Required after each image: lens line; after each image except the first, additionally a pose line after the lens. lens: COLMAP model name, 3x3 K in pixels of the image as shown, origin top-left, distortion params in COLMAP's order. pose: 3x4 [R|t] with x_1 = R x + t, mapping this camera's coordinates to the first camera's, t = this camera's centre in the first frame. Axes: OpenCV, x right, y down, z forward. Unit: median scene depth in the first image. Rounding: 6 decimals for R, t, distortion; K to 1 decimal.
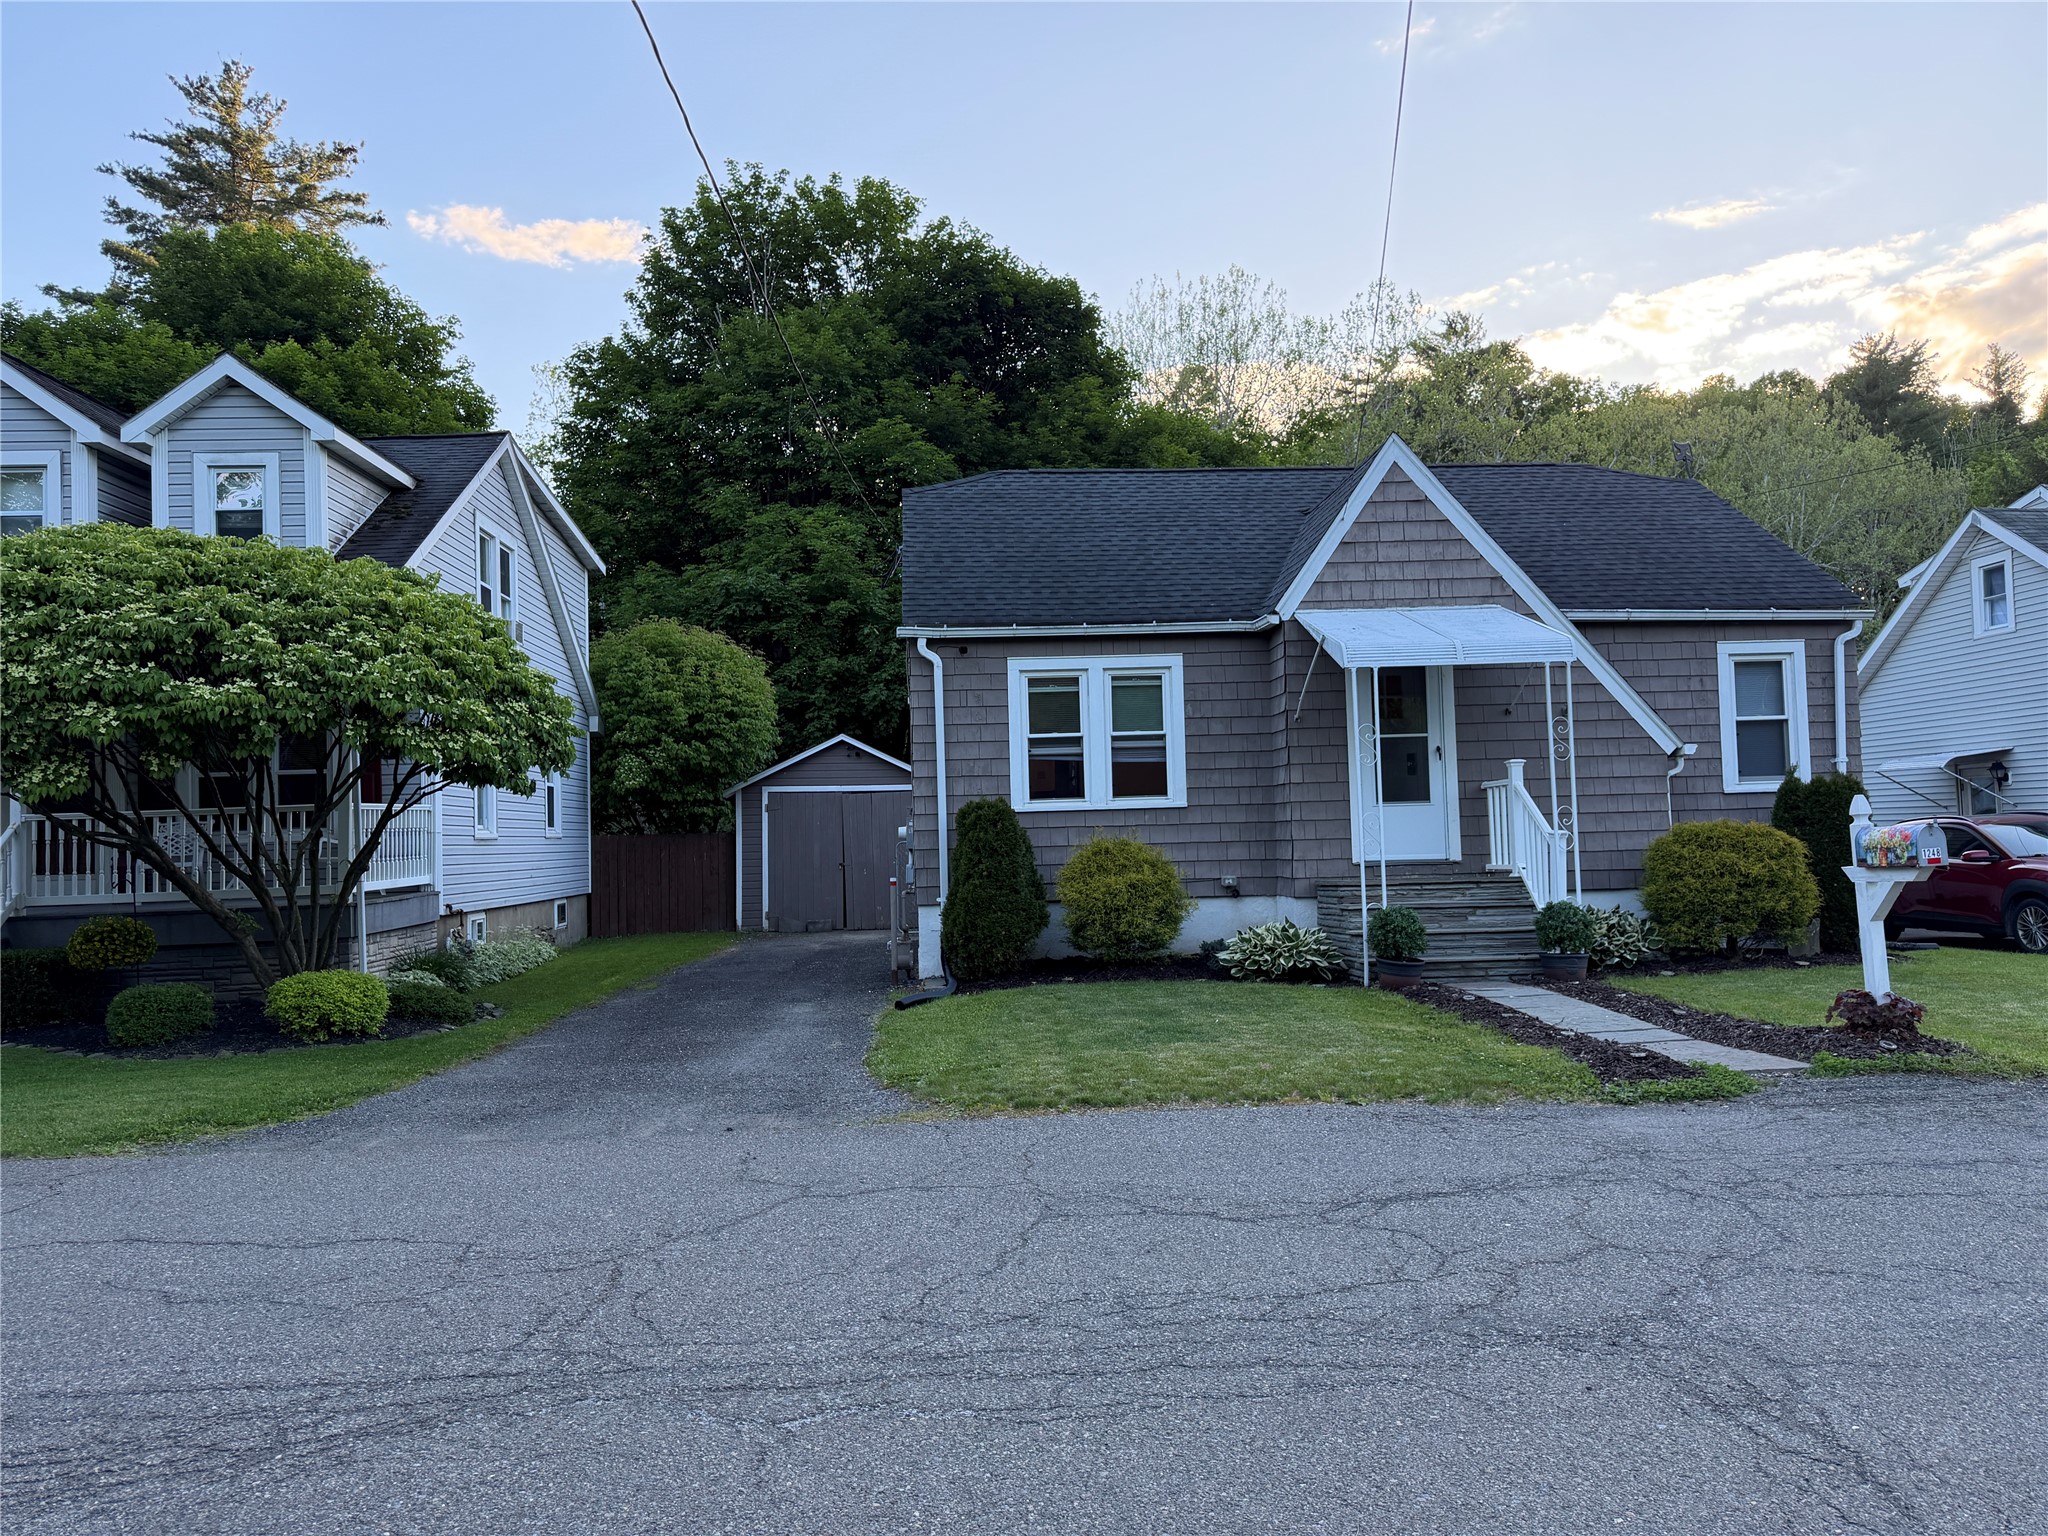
lens RADIAL K [[1438.7, 0, 1009.5], [0, 1438.7, 764.0], [0, 0, 1]] dist [0.066465, -0.082024]
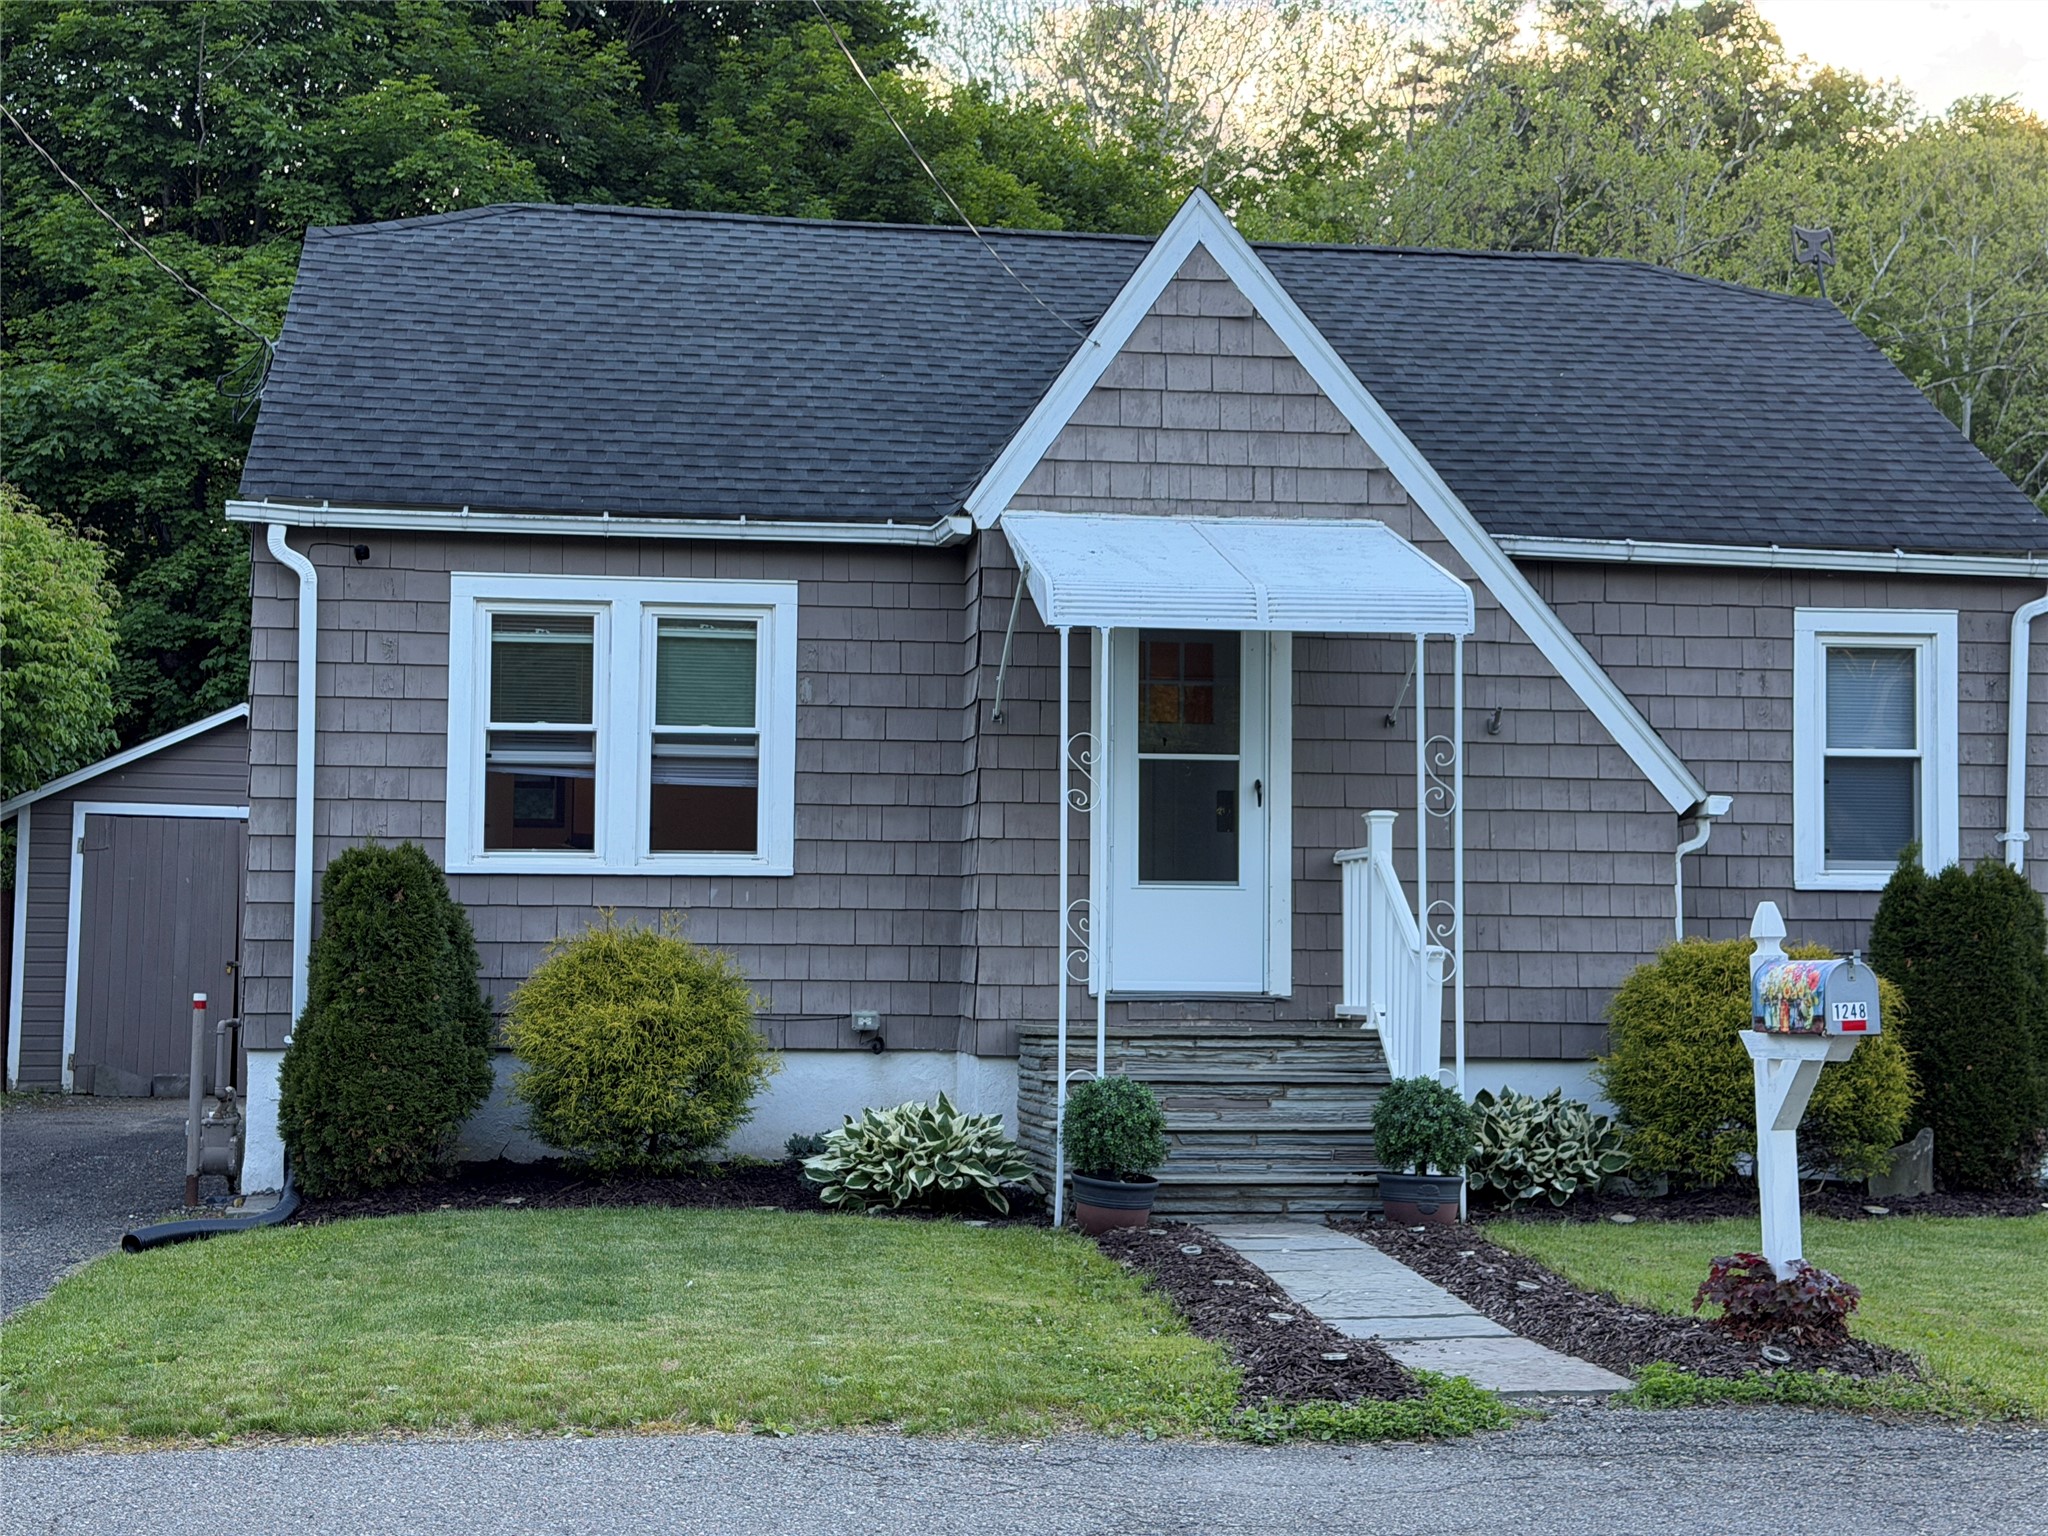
lens RADIAL K [[2873.2, 0, 1024.5], [0, 2873.2, 758.1], [0, 0, 1]] dist [0.089866, 0.000000]
pose [[0.995707, 0.042797, 0.082067, 0.123386], [-0.042158, 0.999066, -0.009504, -0.006599], [-0.082397, 0.006003, 0.996581, -0.045792]]
